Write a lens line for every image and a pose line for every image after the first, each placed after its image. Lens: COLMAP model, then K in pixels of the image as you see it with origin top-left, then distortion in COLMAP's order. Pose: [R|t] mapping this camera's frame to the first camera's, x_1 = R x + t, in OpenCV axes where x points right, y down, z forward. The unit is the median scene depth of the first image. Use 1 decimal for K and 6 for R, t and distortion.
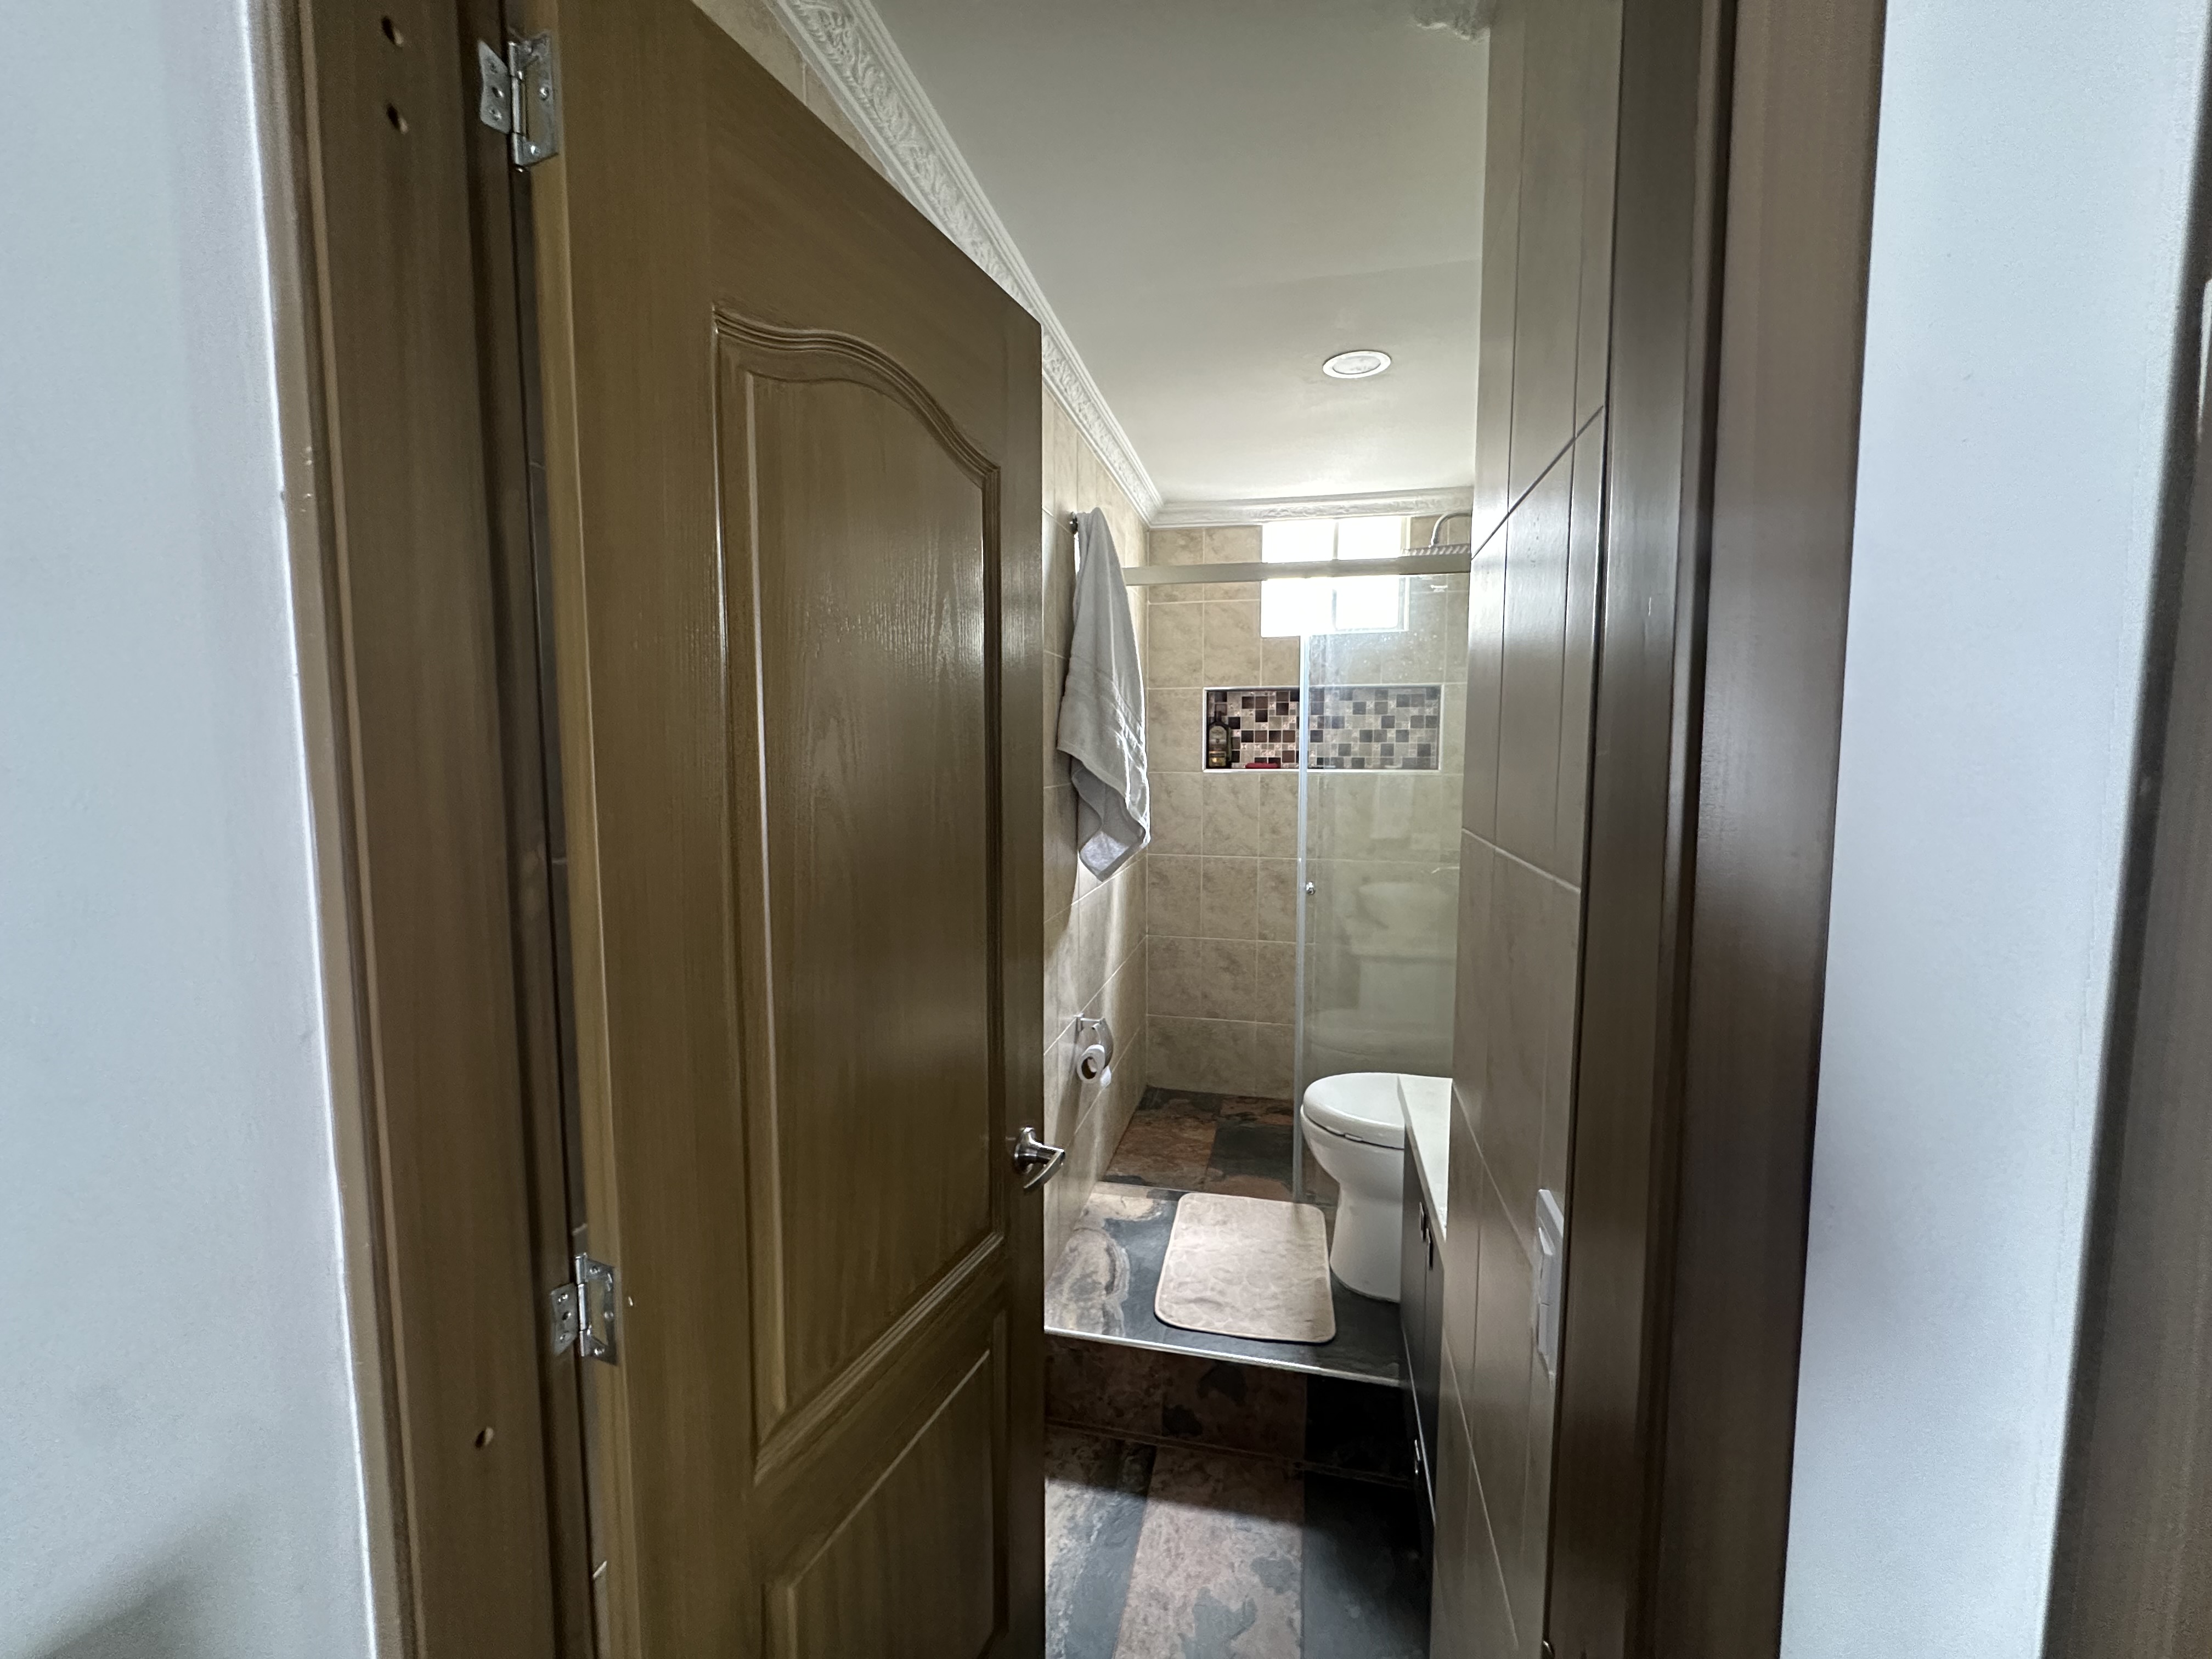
lens RADIAL K [[883.4, 0, 1110.1], [0, 883.4, 826.0], [0, 0, 1]] dist [-0.003257, 0.001054]
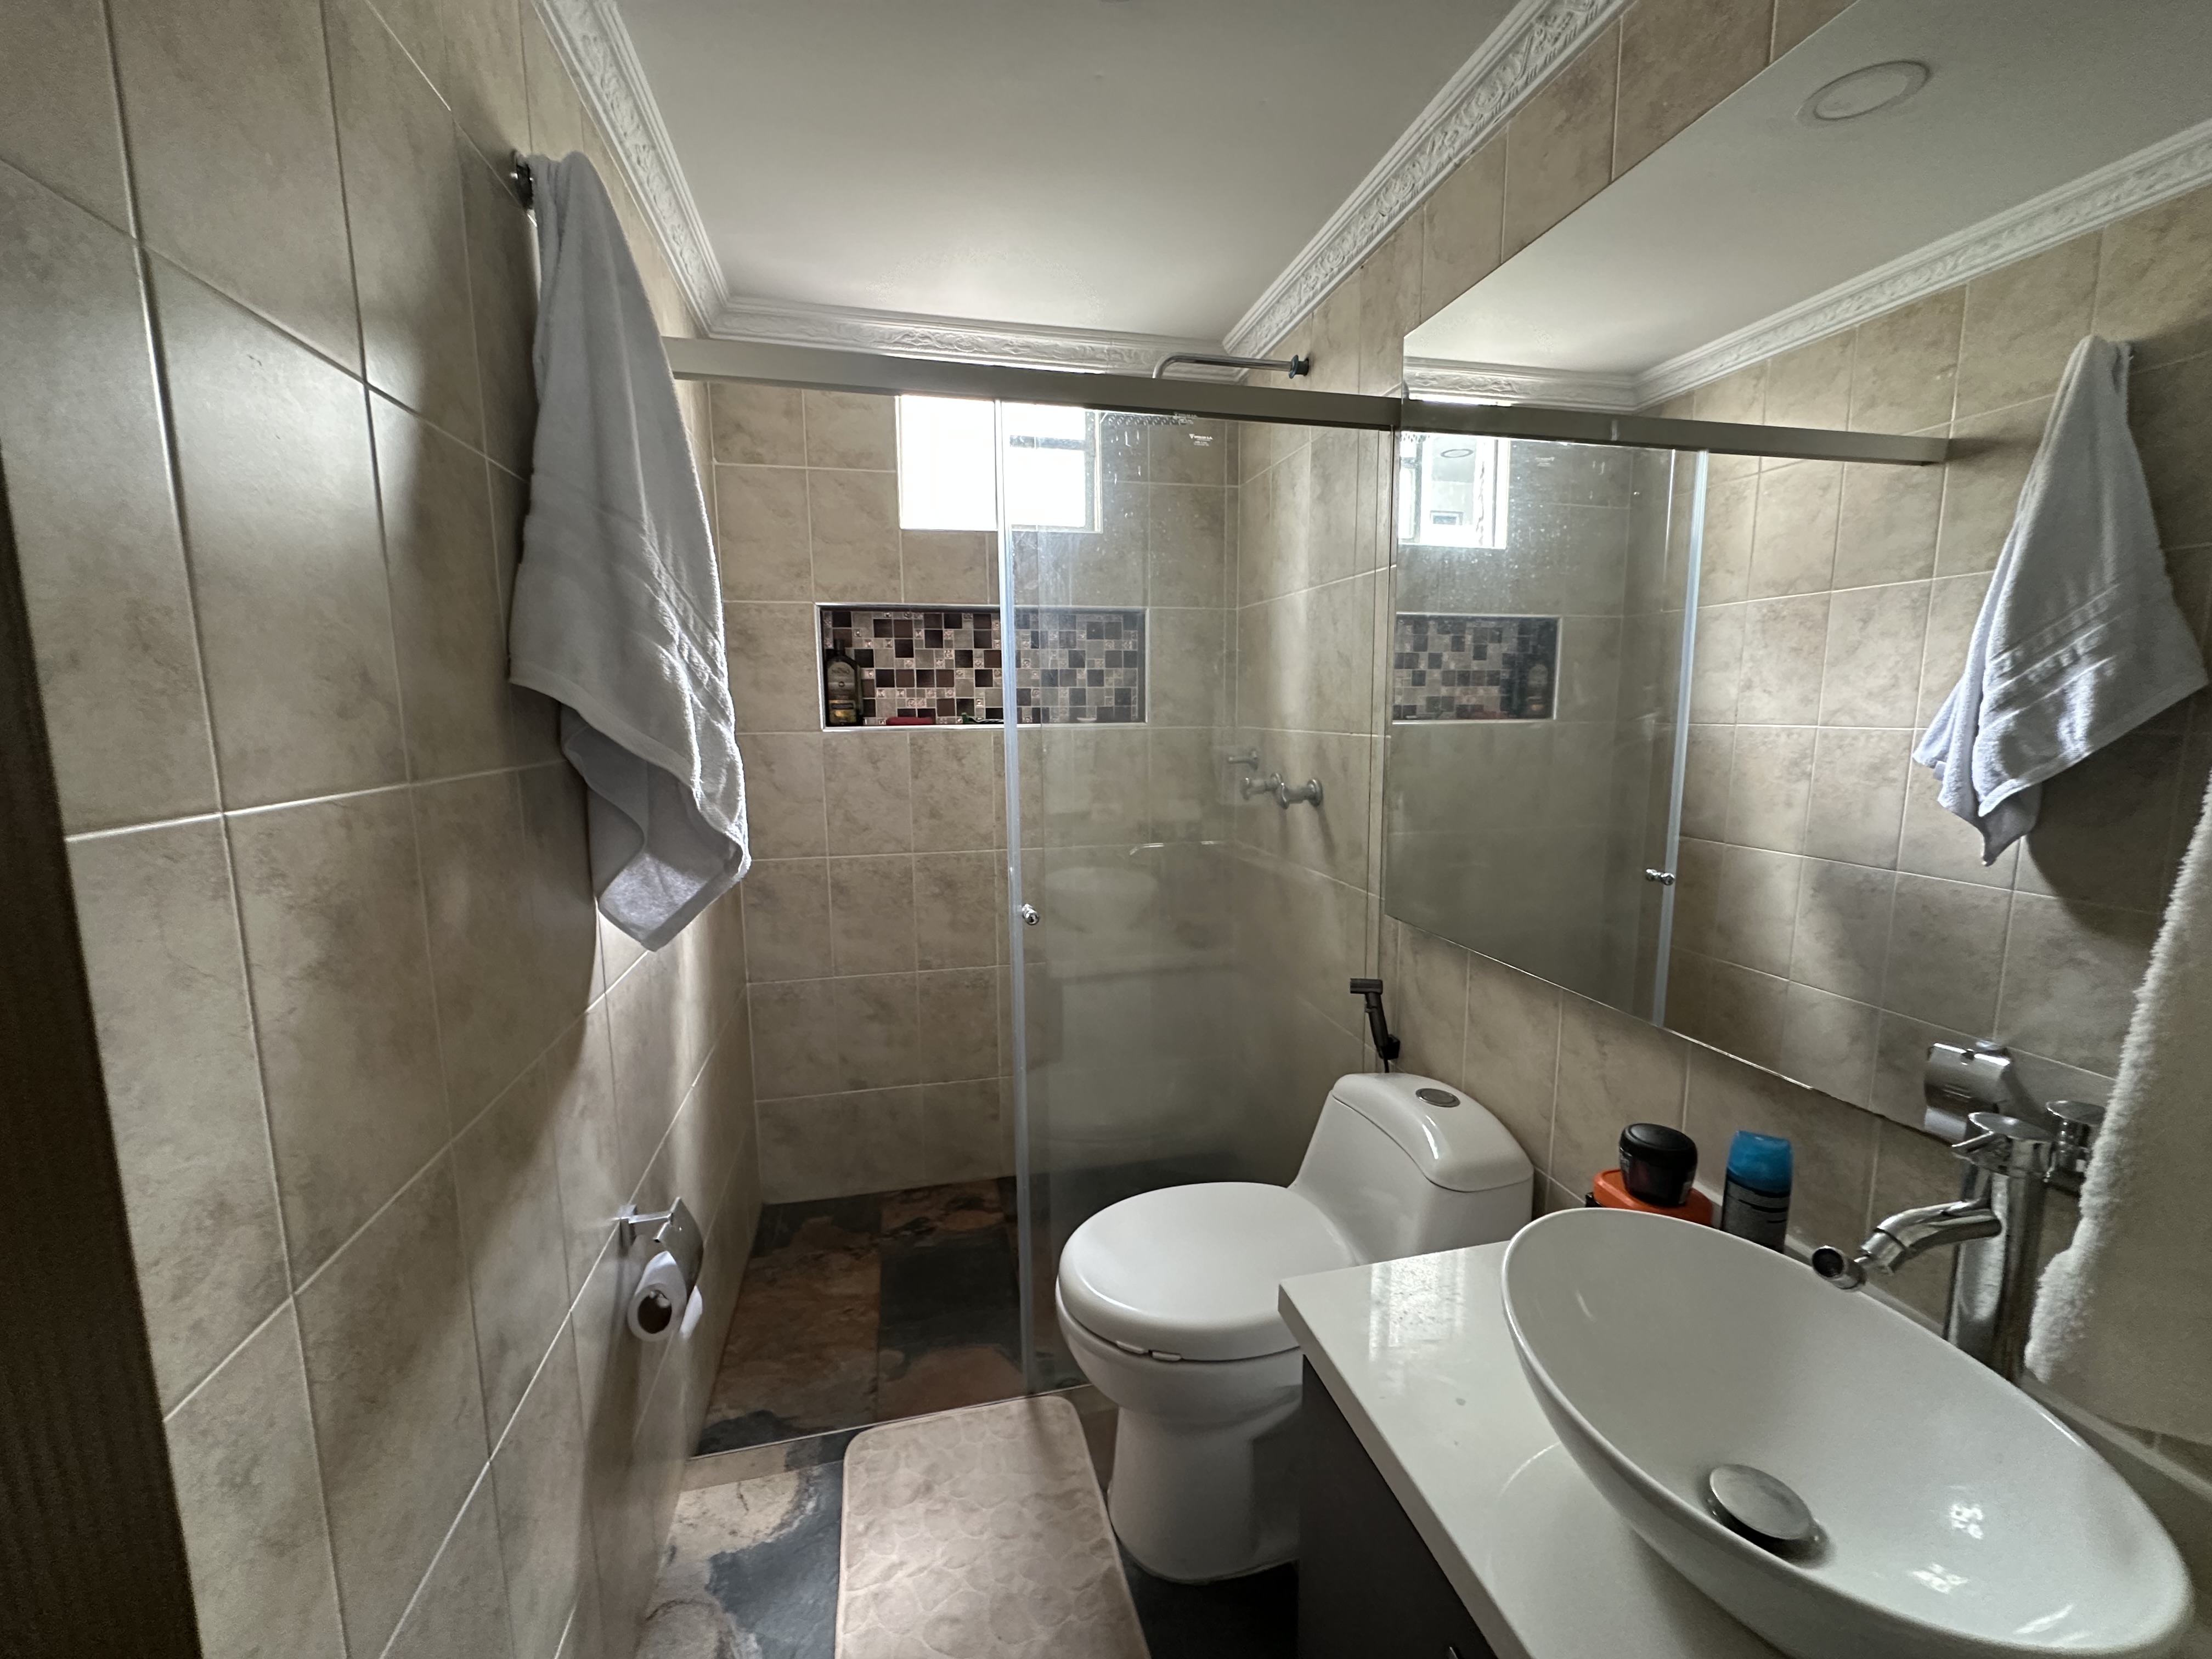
lens RADIAL K [[883.4, 0, 1103.6], [0, 883.4, 828.0], [0, 0, 1]] dist [-0.003257, 0.001054]
pose [[0.901892, -0.066649, 0.426788, 0.008633], [0.045942, 0.997221, 0.058645, -0.018627], [-0.429511, -0.033284, 0.902448, 0.316479]]
